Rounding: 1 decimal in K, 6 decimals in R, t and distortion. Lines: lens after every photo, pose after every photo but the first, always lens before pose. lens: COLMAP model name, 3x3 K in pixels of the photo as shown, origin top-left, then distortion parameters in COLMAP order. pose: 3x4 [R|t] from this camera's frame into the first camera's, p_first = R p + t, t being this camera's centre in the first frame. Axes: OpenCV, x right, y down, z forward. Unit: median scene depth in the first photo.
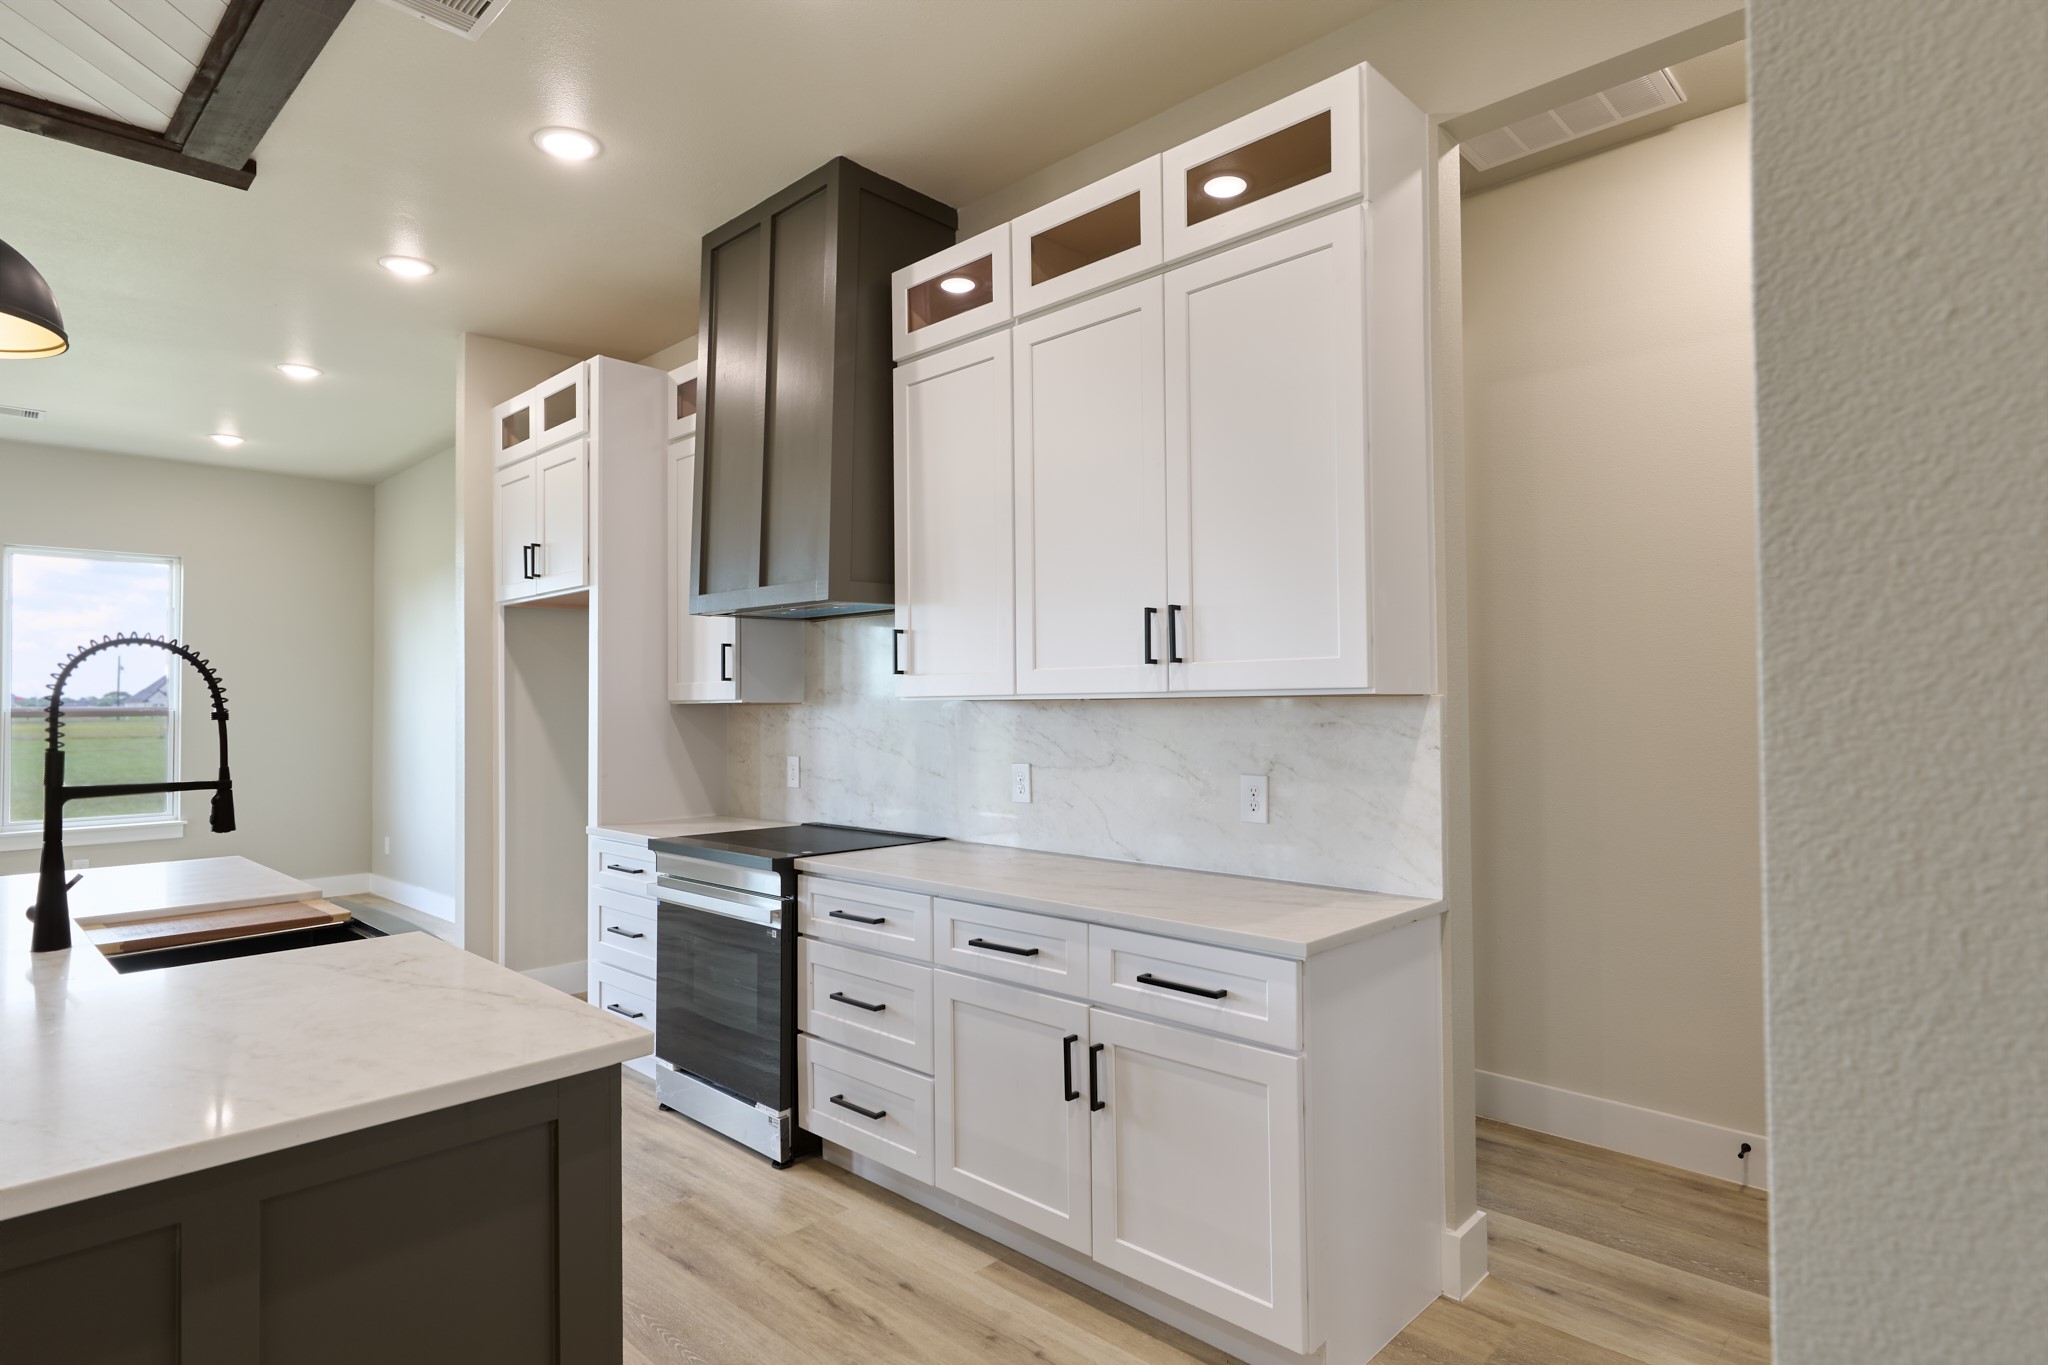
lens RADIAL K [[1074.1, 0, 1024.0], [0, 1074.1, 682.5], [0, 0, 1]] dist [0.013880, 0.000413]
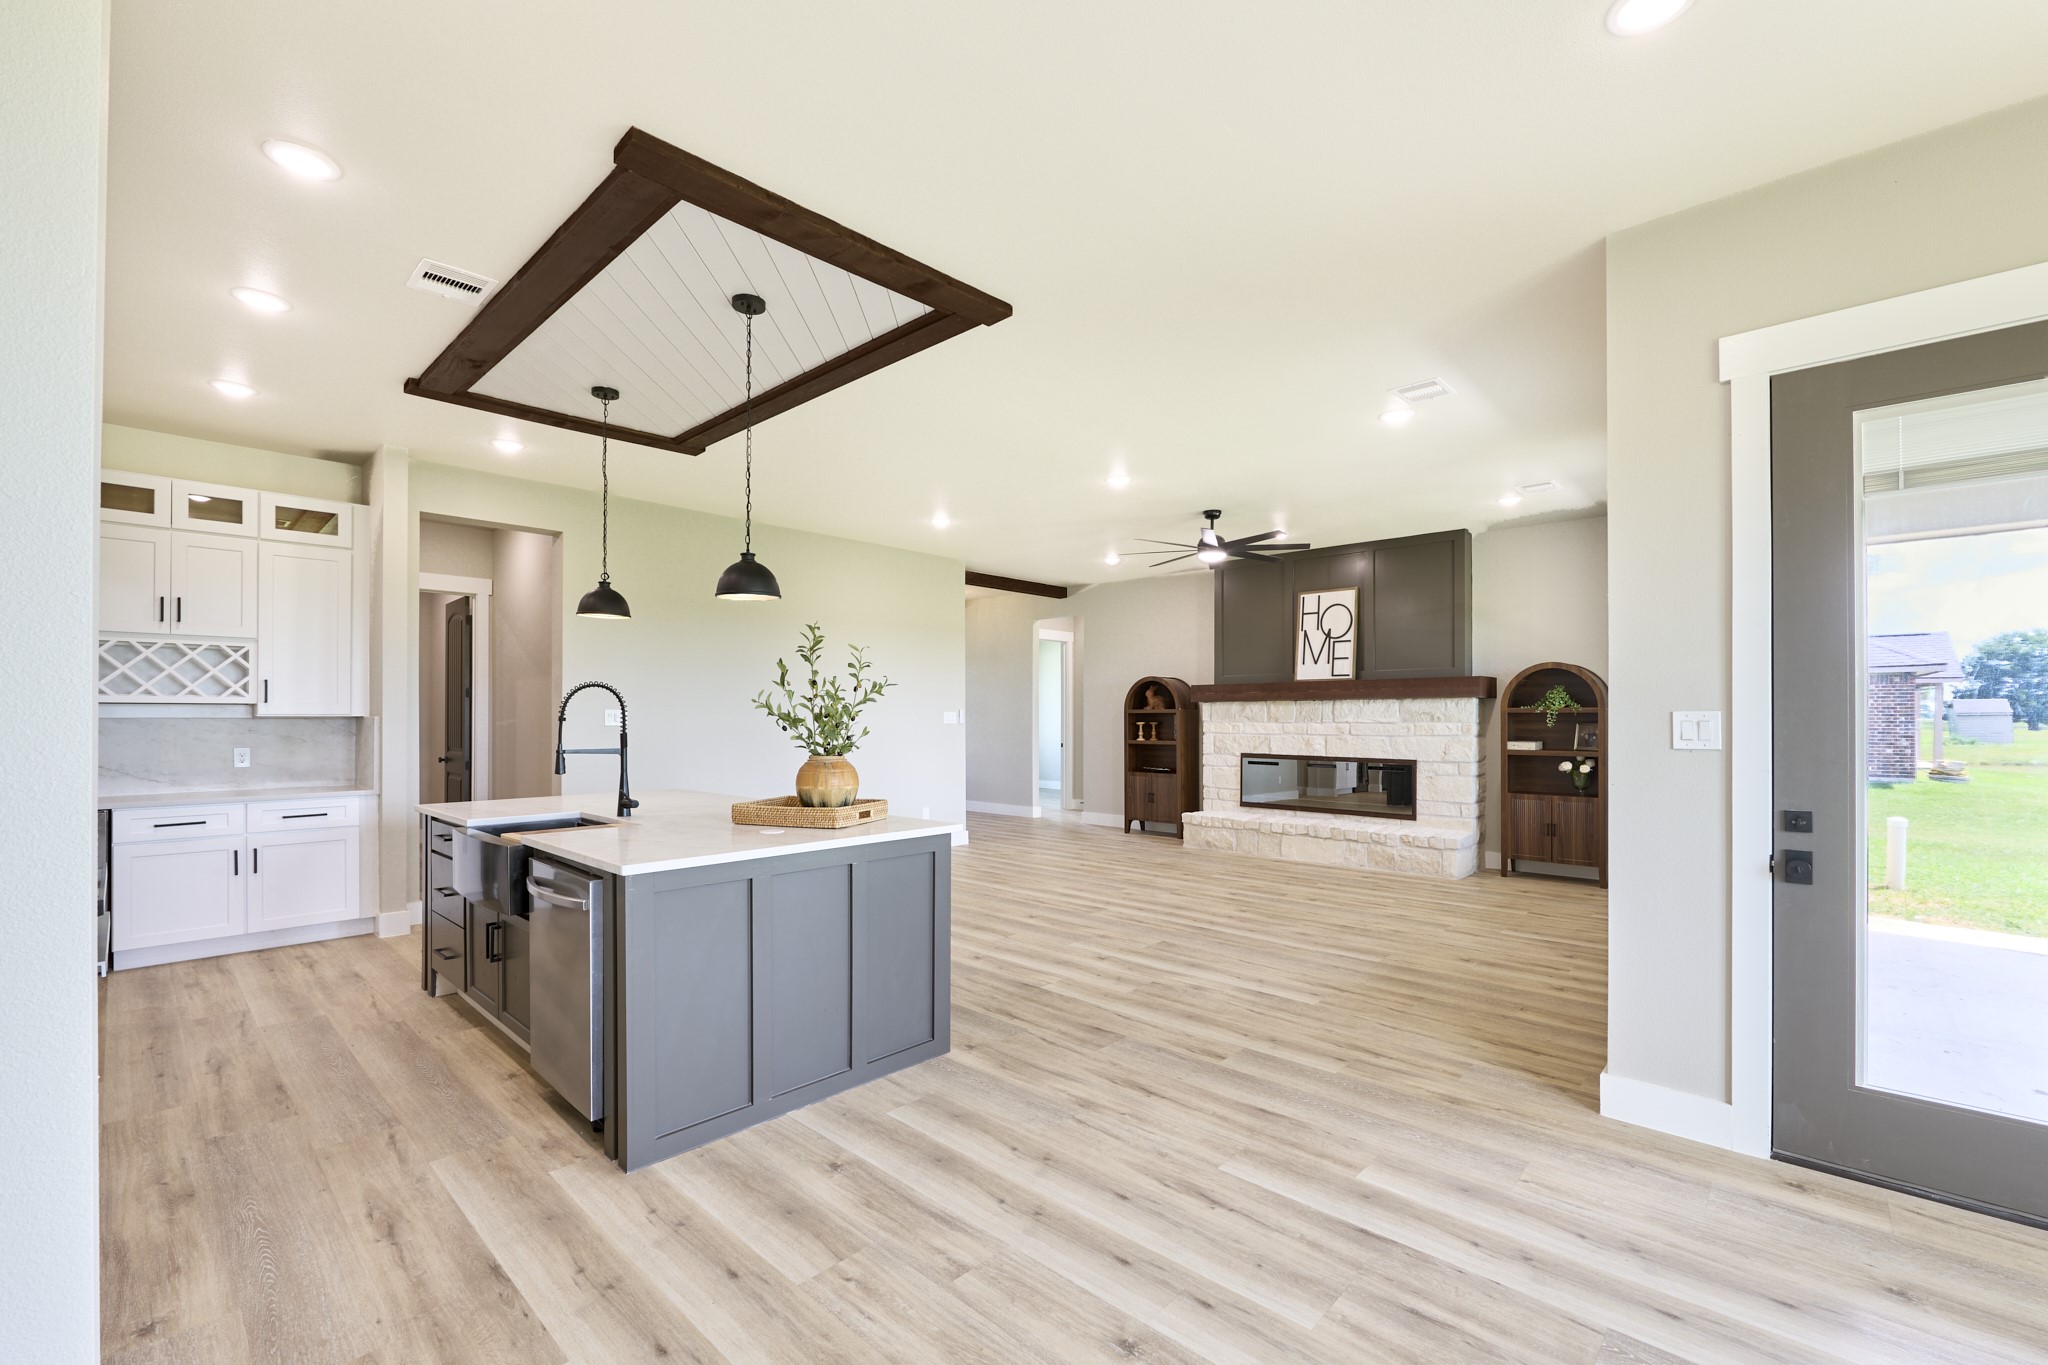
lens RADIAL K [[853.0, 0, 1025.7], [0, 853.0, 711.6], [0, 0, 1]] dist [-0.013526, 0.000079]
pose [[-0.999792, 0.010583, -0.017444, -1.306570], [0.010952, 0.999715, -0.021195, 0.049603], [0.017215, -0.021382, -0.999623, 2.163799]]
